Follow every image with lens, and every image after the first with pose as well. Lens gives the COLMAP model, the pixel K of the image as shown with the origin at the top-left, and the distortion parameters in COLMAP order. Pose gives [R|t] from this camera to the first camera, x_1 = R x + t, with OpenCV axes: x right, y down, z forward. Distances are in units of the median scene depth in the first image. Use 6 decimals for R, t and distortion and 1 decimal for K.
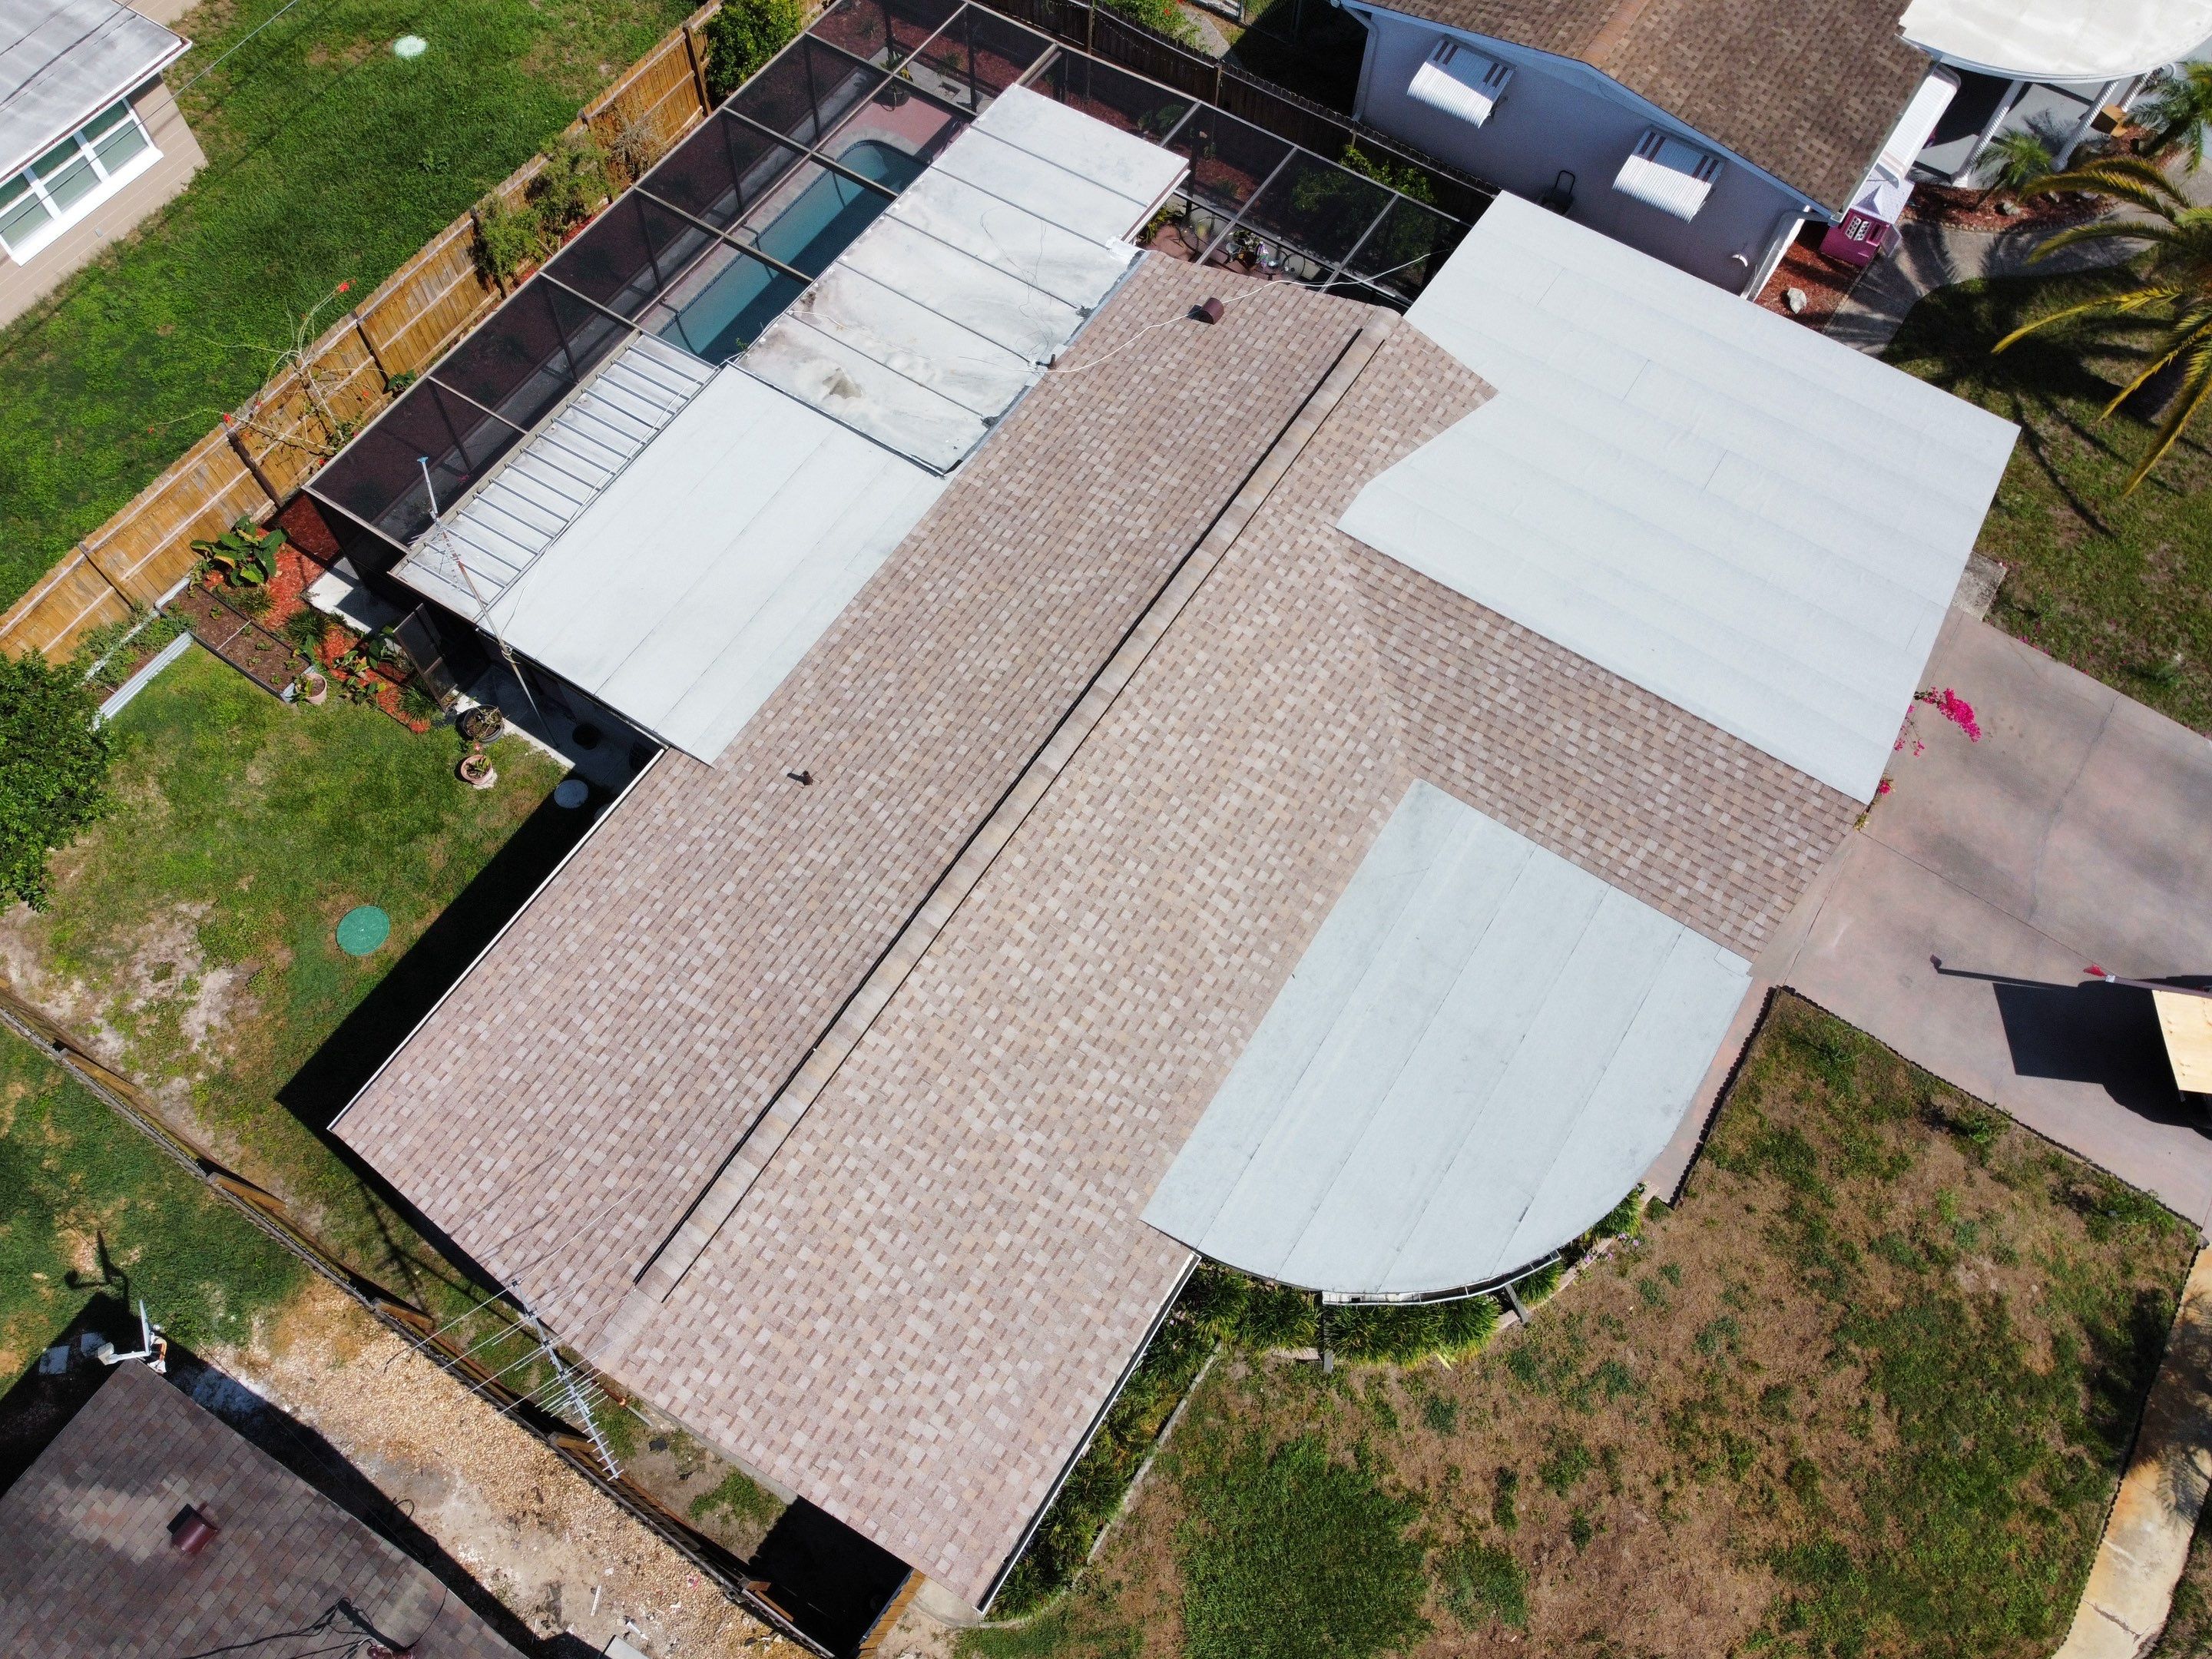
lens RADIAL K [[1676.2, 0, 1073.8], [0, 1676.2, 802.1], [0, 0, 1]] dist [0.011687, -0.017141]
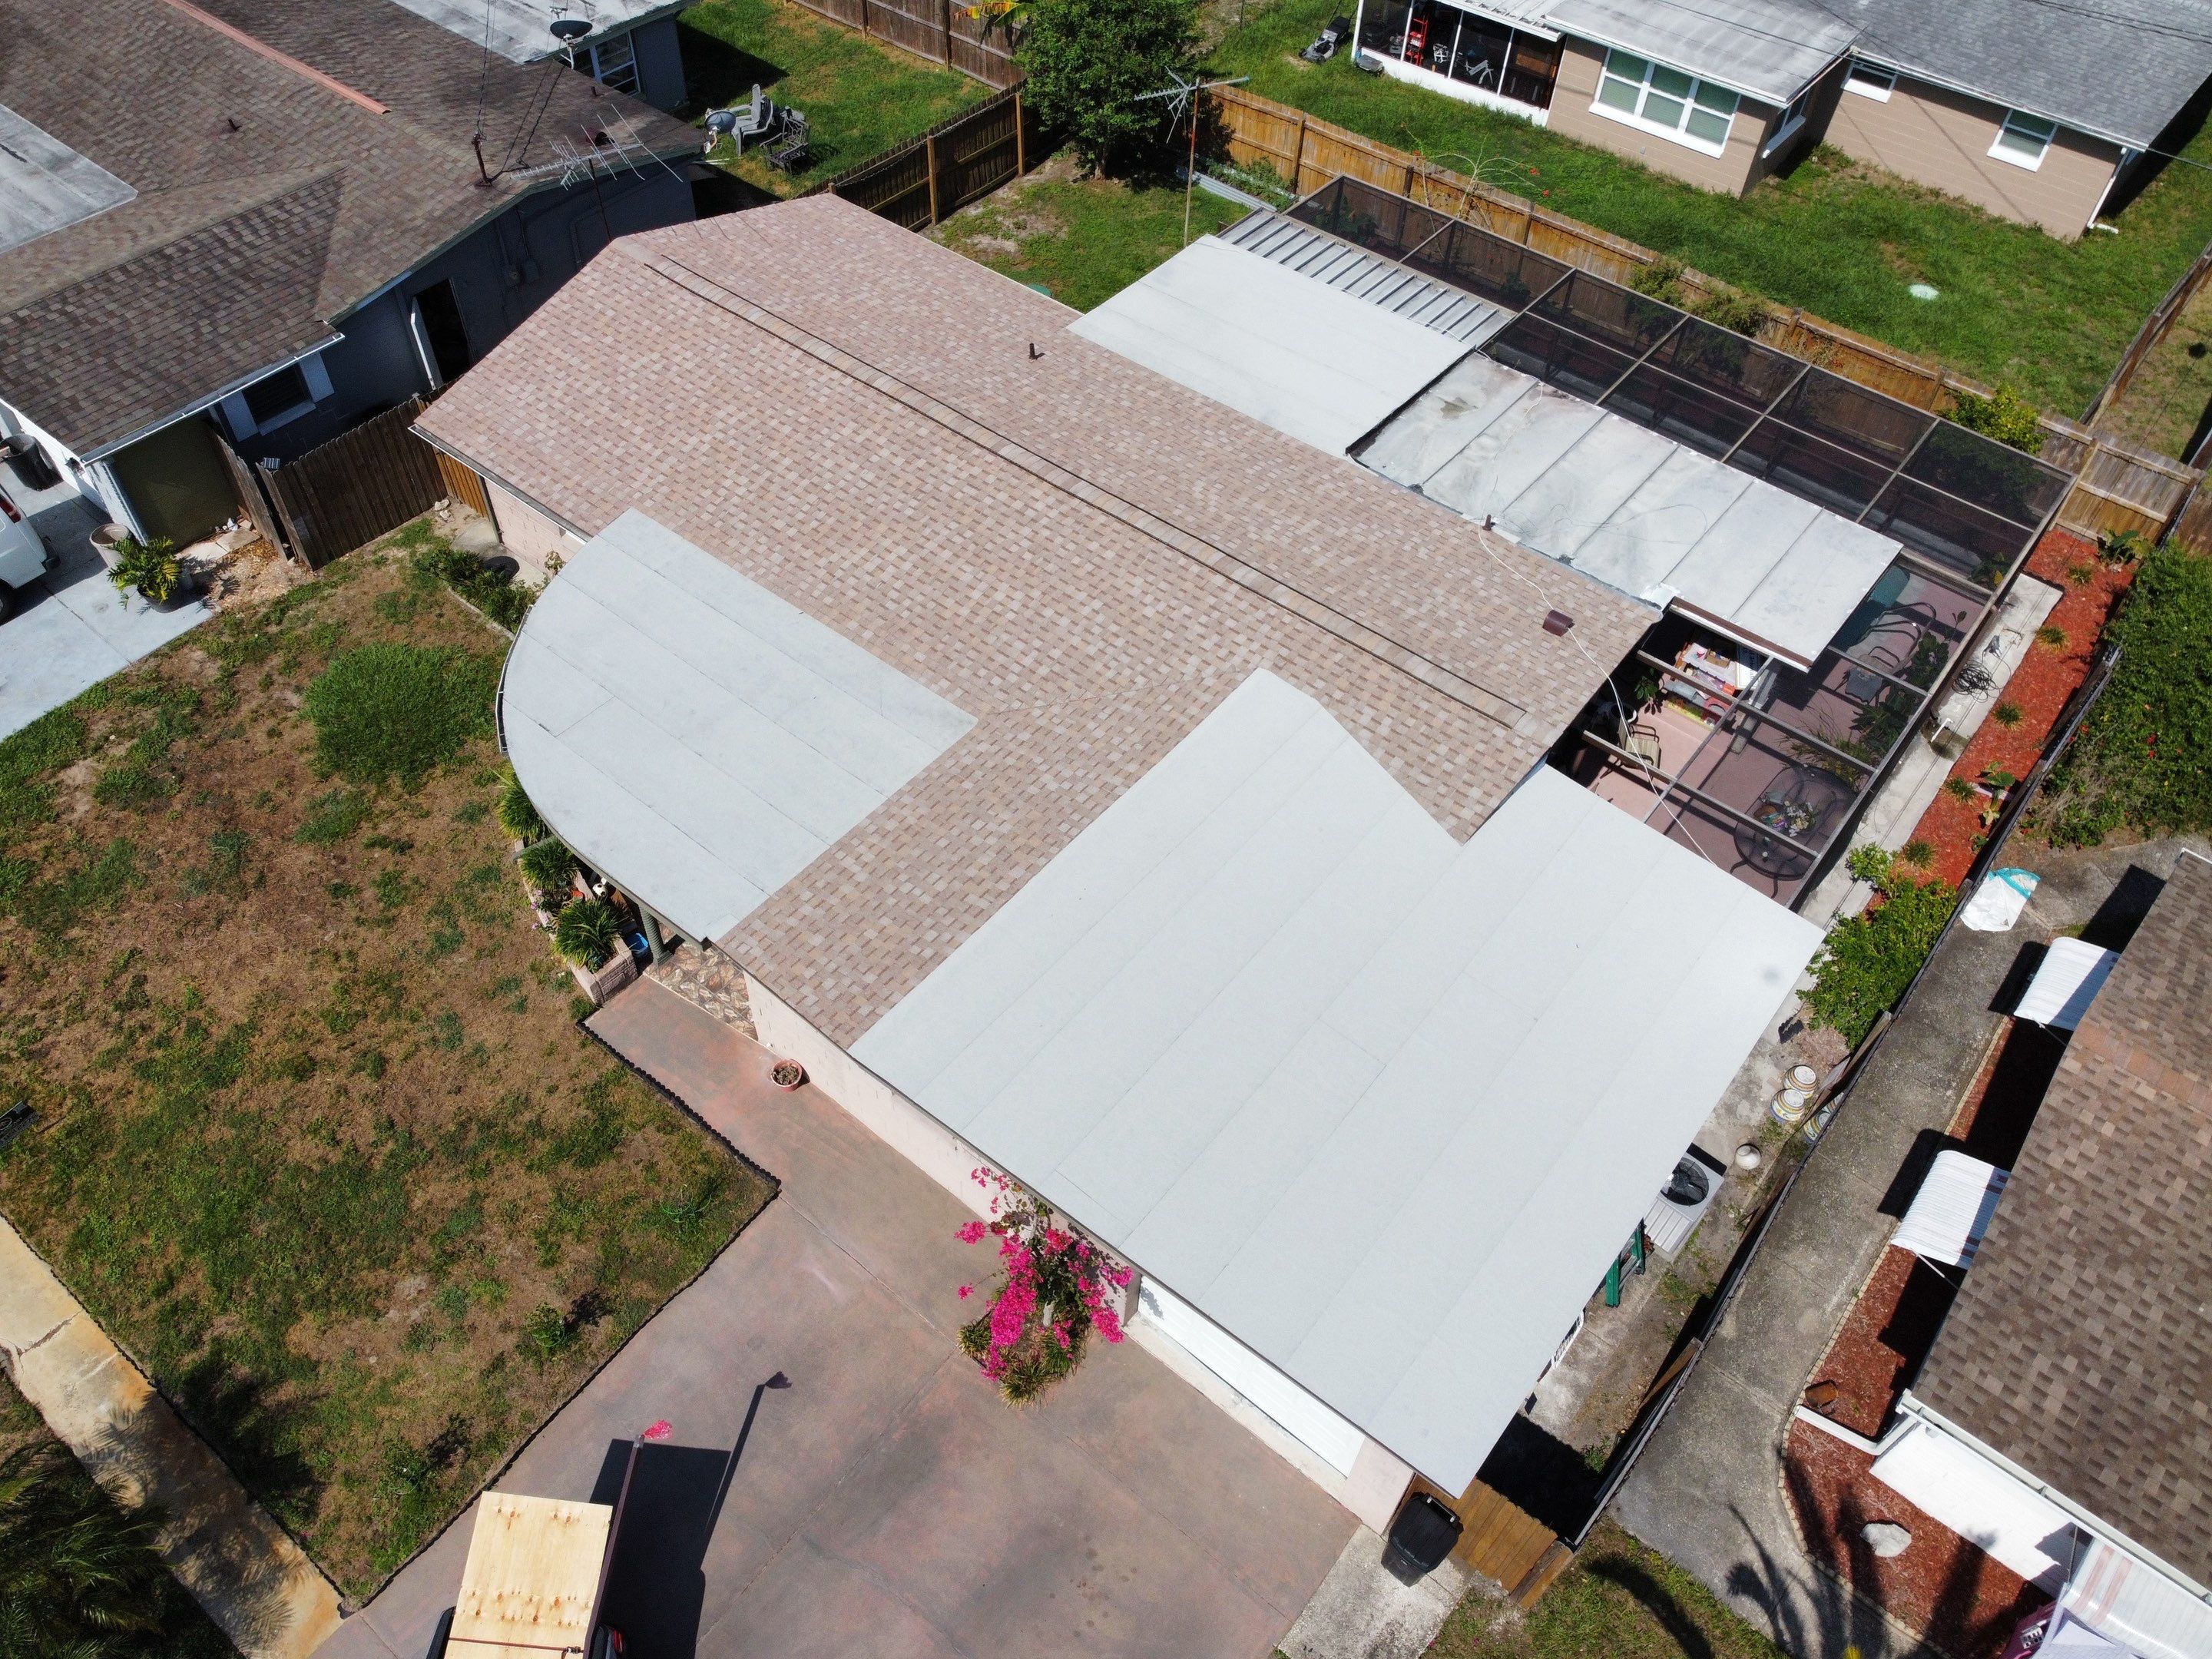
lens RADIAL K [[1676.2, 0, 1086.4], [0, 1676.2, 802.7], [0, 0, 1]] dist [0.011687, -0.017141]
pose [[-0.100024, 0.740898, -0.664127, 0.883238], [-0.897086, 0.221566, 0.382289, -0.436496], [0.430385, 0.634017, 0.642488, 0.401604]]
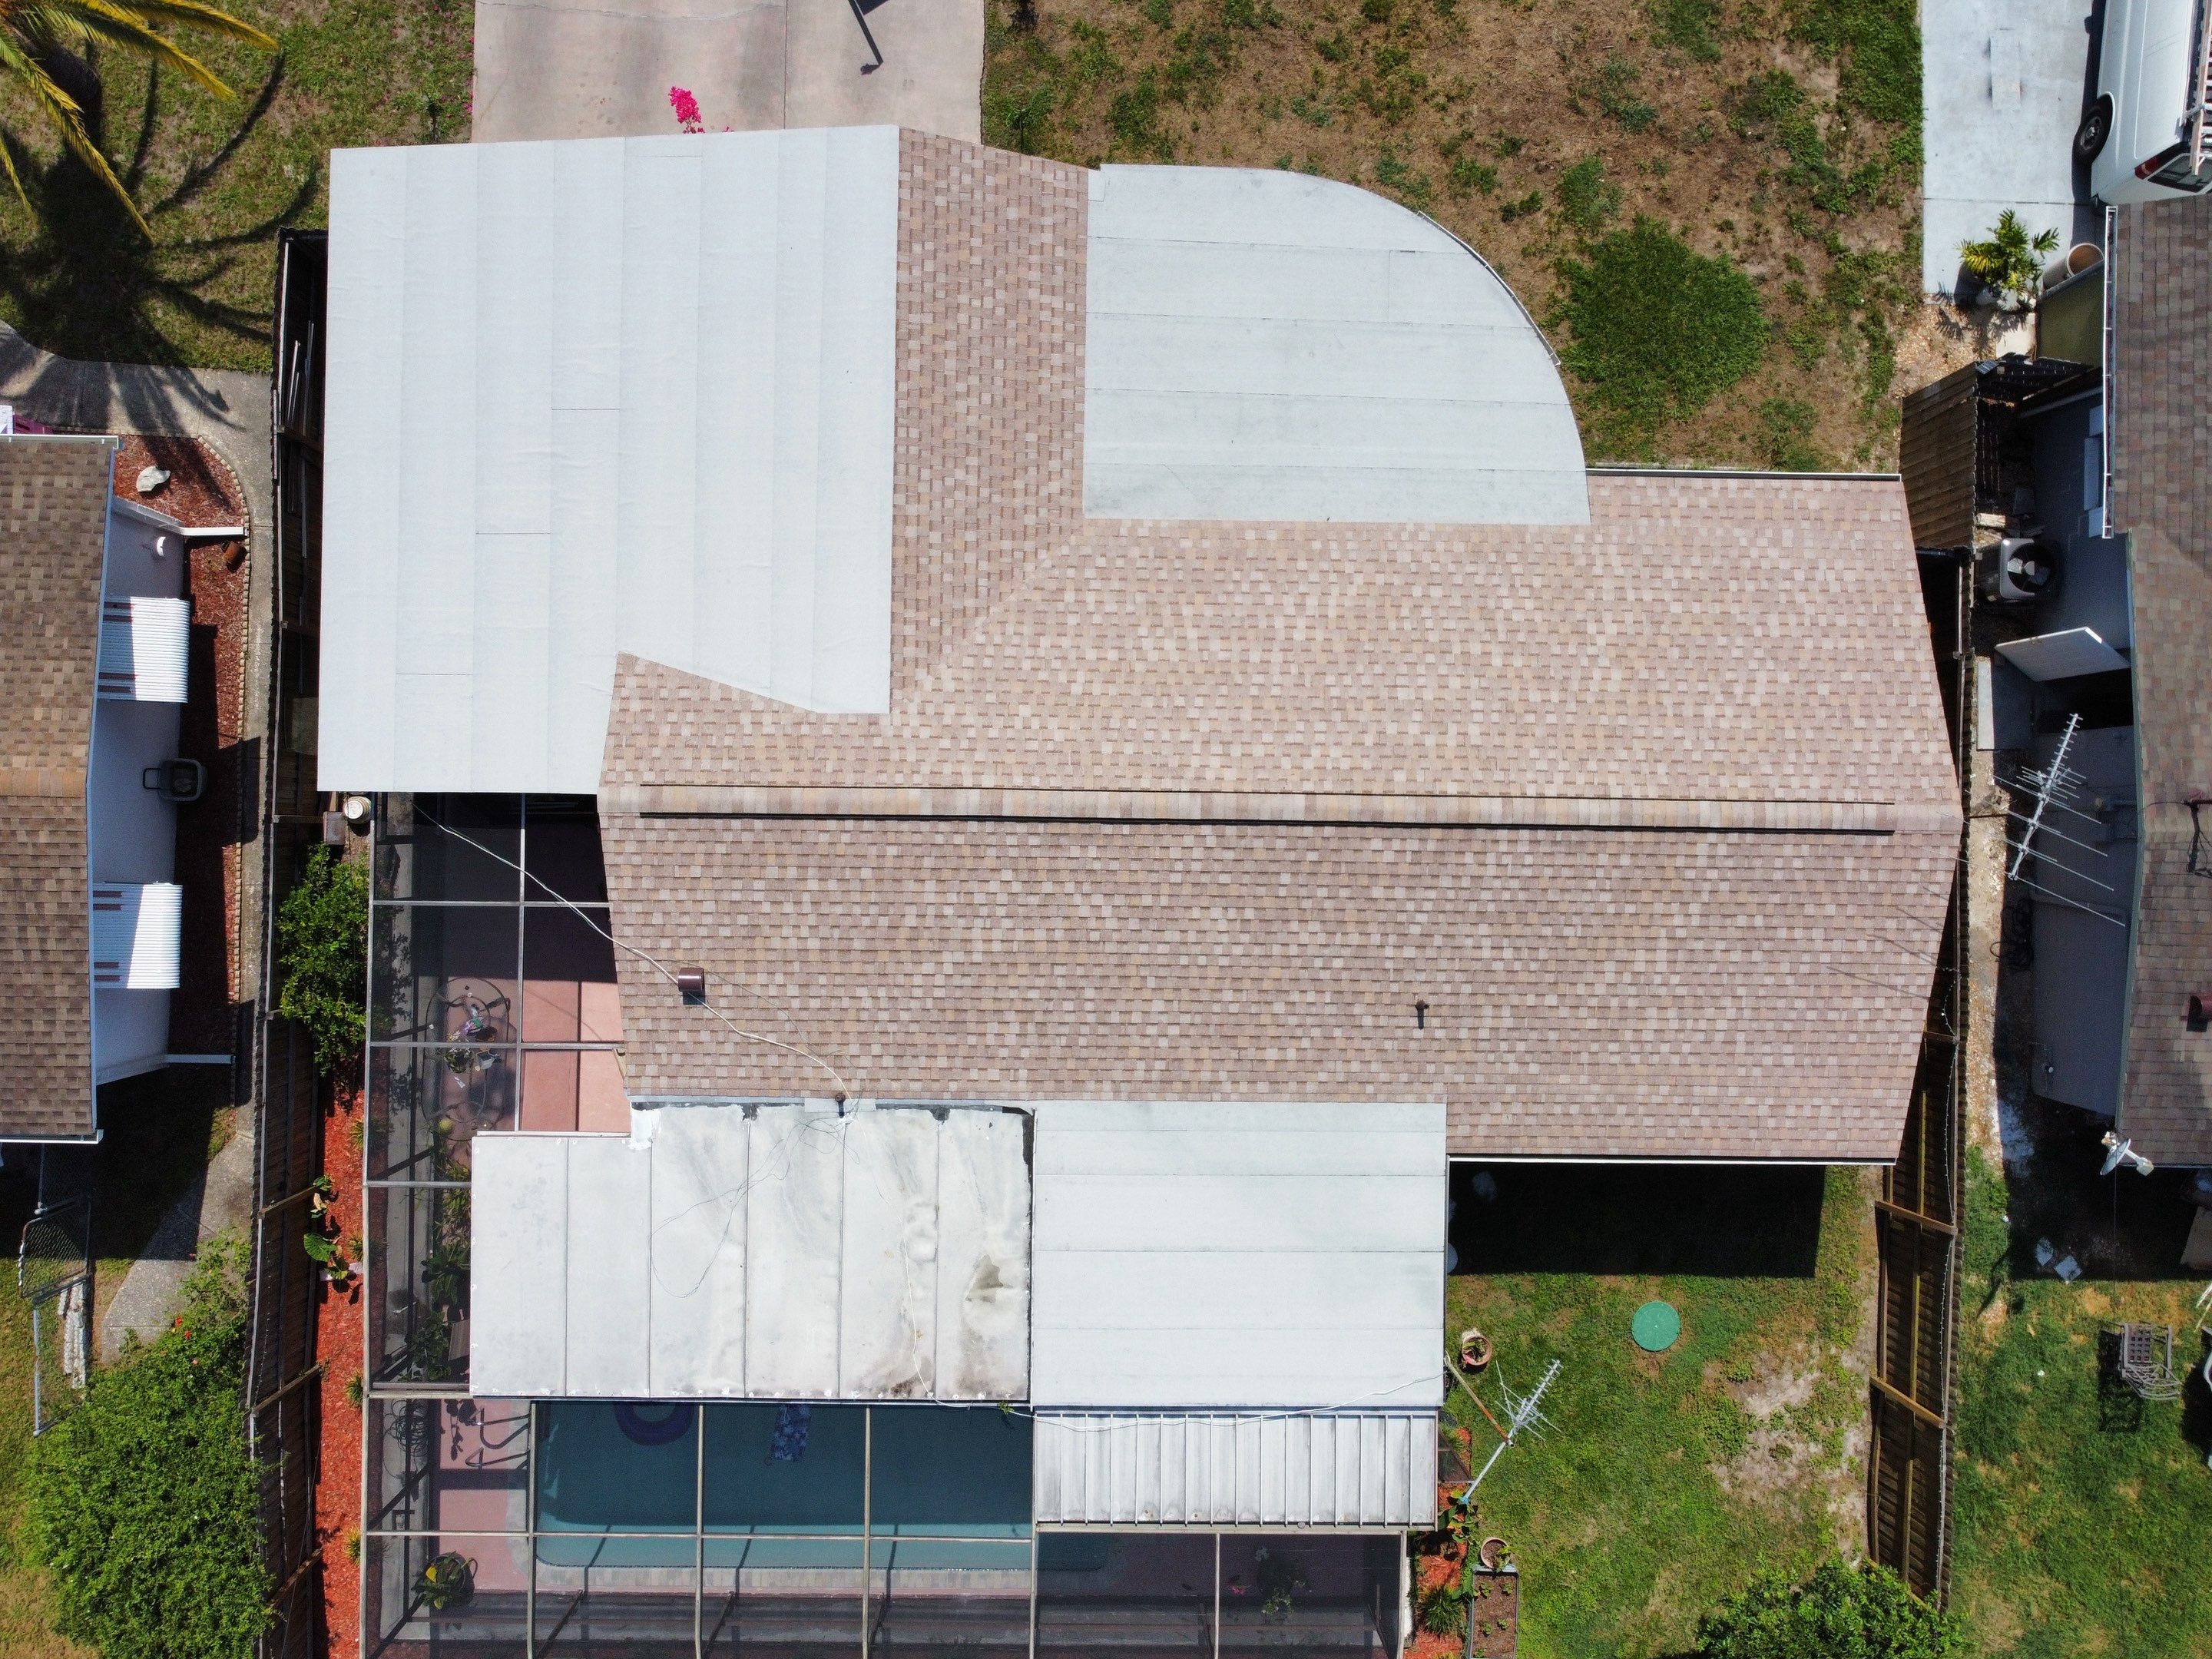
lens RADIAL K [[1676.2, 0, 1075.8], [0, 1676.2, 816.8], [0, 0, 1]] dist [0.011687, -0.017141]
pose [[-0.536074, -0.844032, -0.015336, 0.066599], [0.737452, -0.477069, 0.478089, -0.582701], [-0.410839, 0.244982, 0.878177, 0.143008]]
